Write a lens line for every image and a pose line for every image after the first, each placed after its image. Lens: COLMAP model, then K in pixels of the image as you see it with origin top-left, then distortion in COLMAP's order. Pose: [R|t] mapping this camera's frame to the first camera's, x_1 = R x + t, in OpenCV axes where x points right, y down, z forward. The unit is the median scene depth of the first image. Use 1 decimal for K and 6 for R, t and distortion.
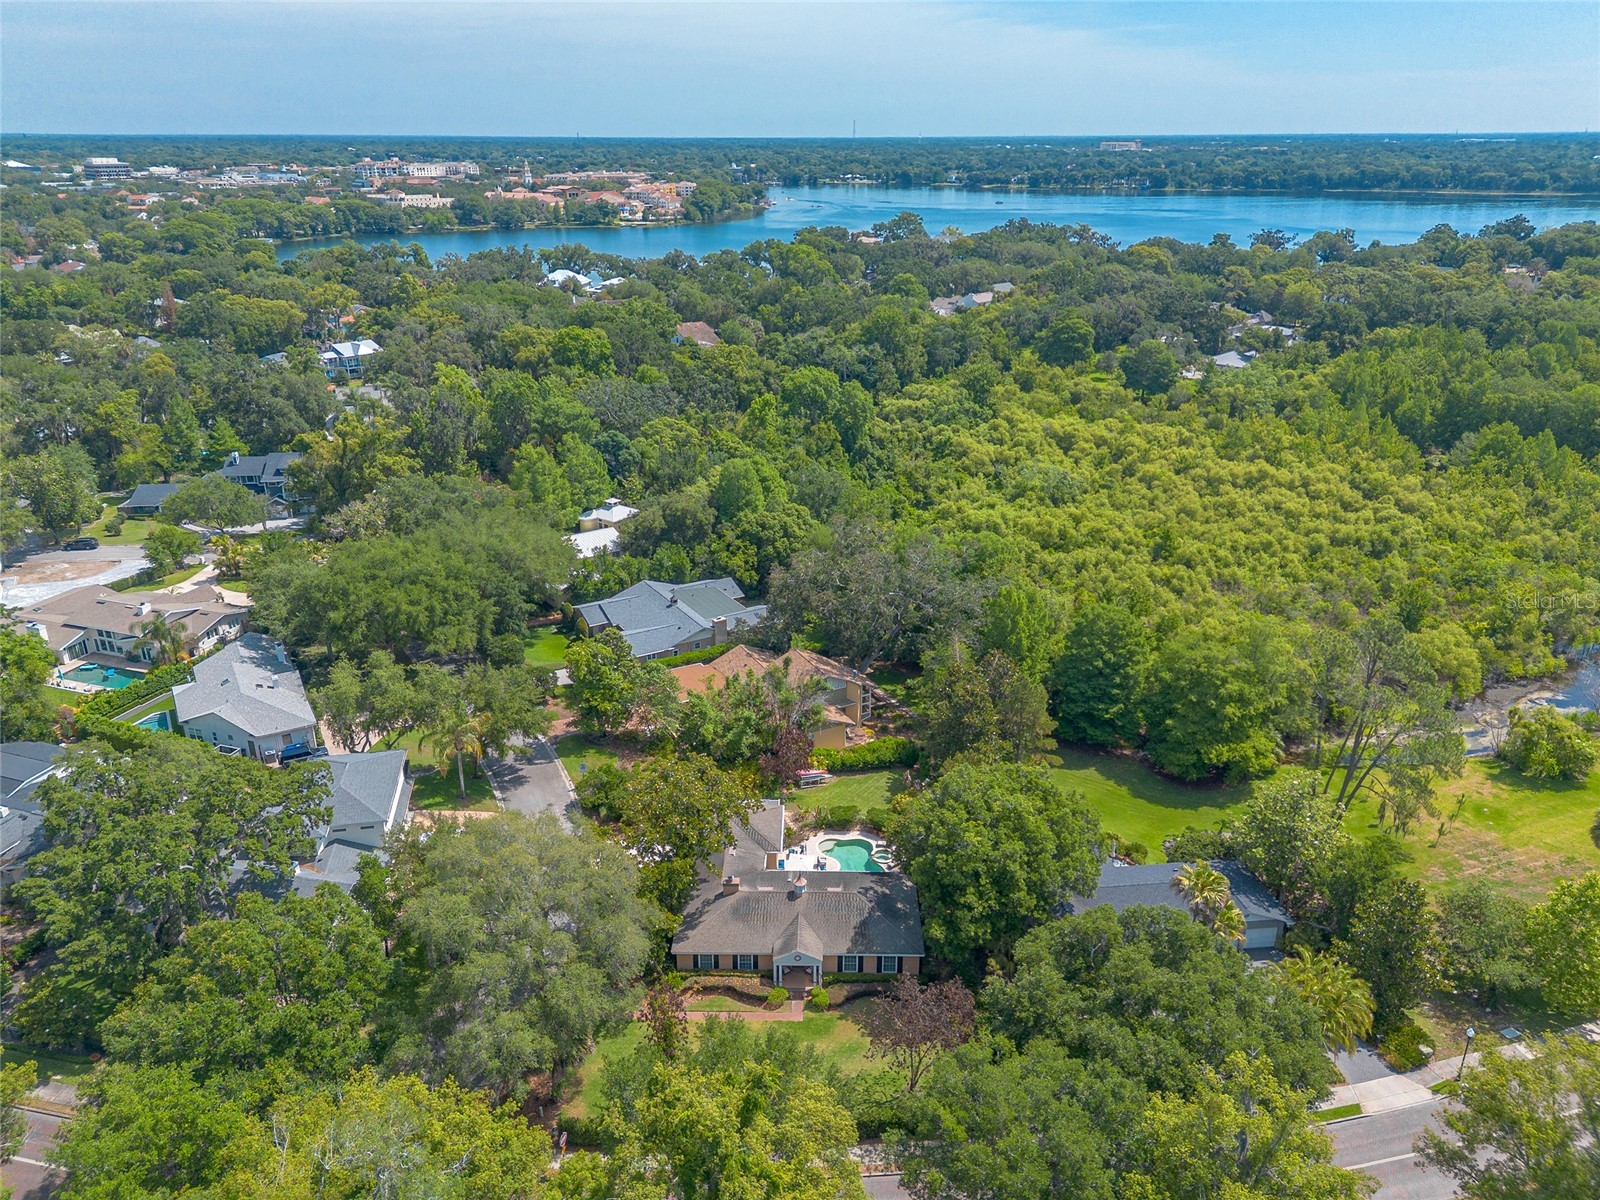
lens RADIAL K [[1121.8, 0, 800.0], [0, 1121.8, 600.0], [0, 0, 1]] dist [0.103389, -0.106157]
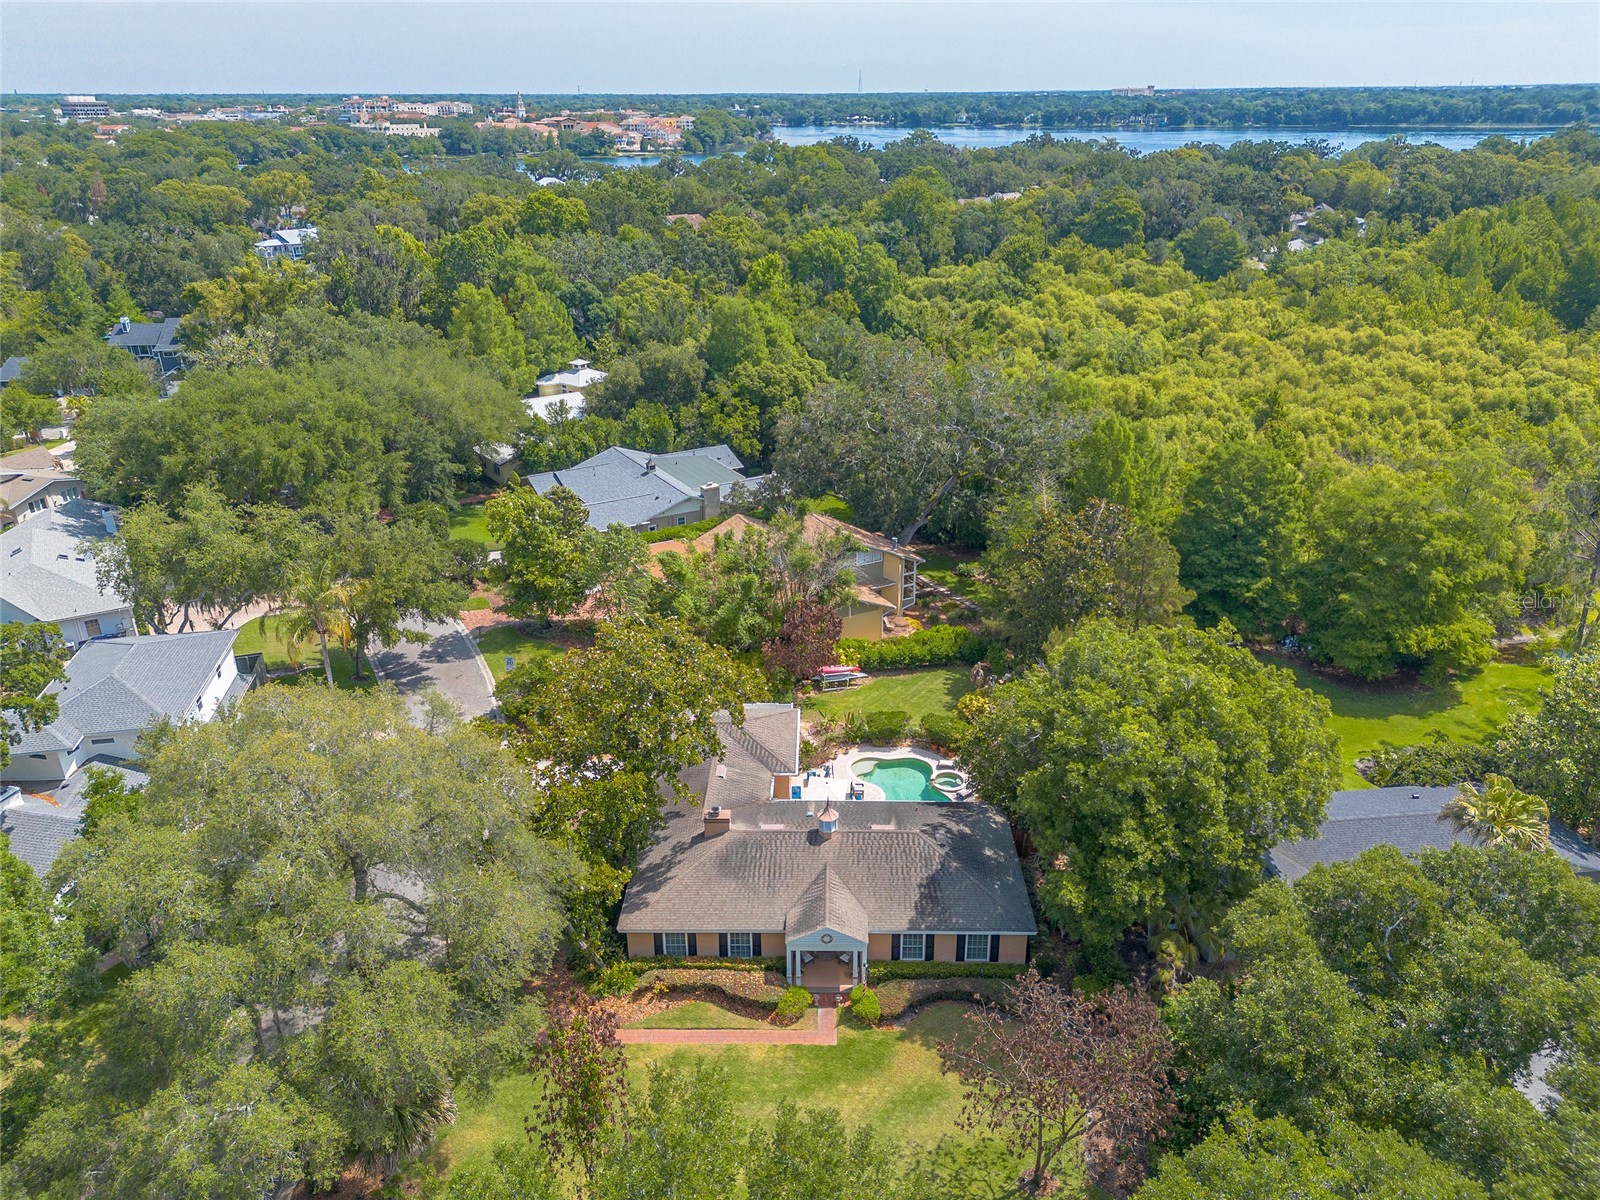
lens RADIAL K [[1105.8, 0, 800.0], [0, 1105.8, 600.0], [0, 0, 1]] dist [0.066089, -0.040051]
pose [[0.999951, -0.007064, -0.006929, -0.006094], [0.007261, 0.999555, 0.028932, 0.067583], [0.006722, -0.028981, 0.999557, 0.234849]]
